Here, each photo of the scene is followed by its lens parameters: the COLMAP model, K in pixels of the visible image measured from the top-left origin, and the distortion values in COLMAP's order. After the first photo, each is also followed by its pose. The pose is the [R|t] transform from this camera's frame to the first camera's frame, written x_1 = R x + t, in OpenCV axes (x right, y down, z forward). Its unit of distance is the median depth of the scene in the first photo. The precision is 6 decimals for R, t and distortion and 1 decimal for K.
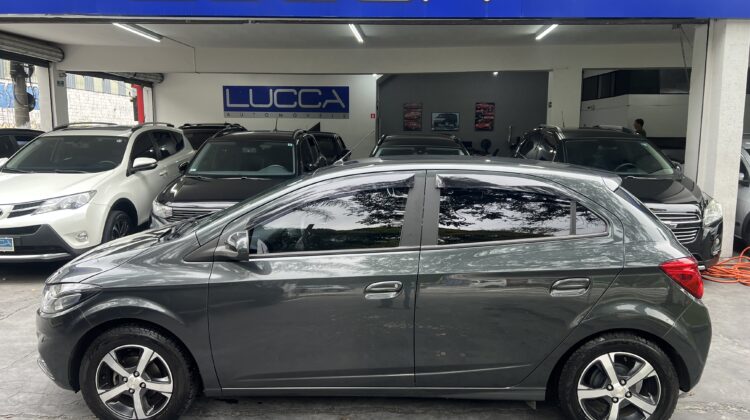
lens RADIAL K [[534.4, 0, 391.6], [0, 534.4, 253.8], [0, 0, 1]] dist [0.006017, -0.005513]
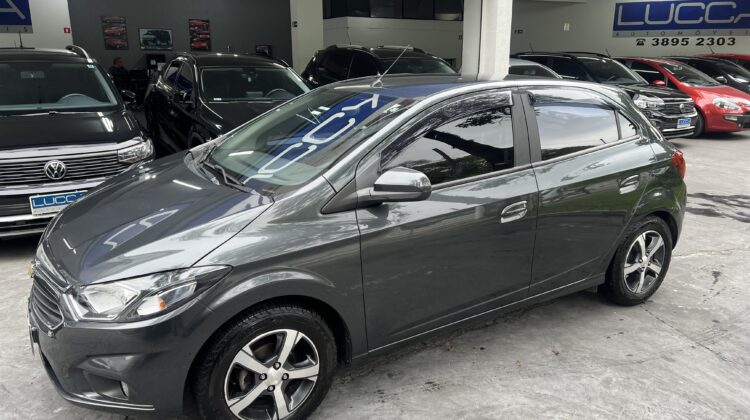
lens RADIAL K [[553.3, 0, 260.0], [0, 553.3, 212.0], [0, 0, 1]] dist [-0.007191, 0.124879]
pose [[0.839561, -0.151316, 0.521767, -0.901106], [0.119071, 0.988328, 0.095028, -0.081836], [-0.530056, -0.017654, 0.847779, 0.326256]]
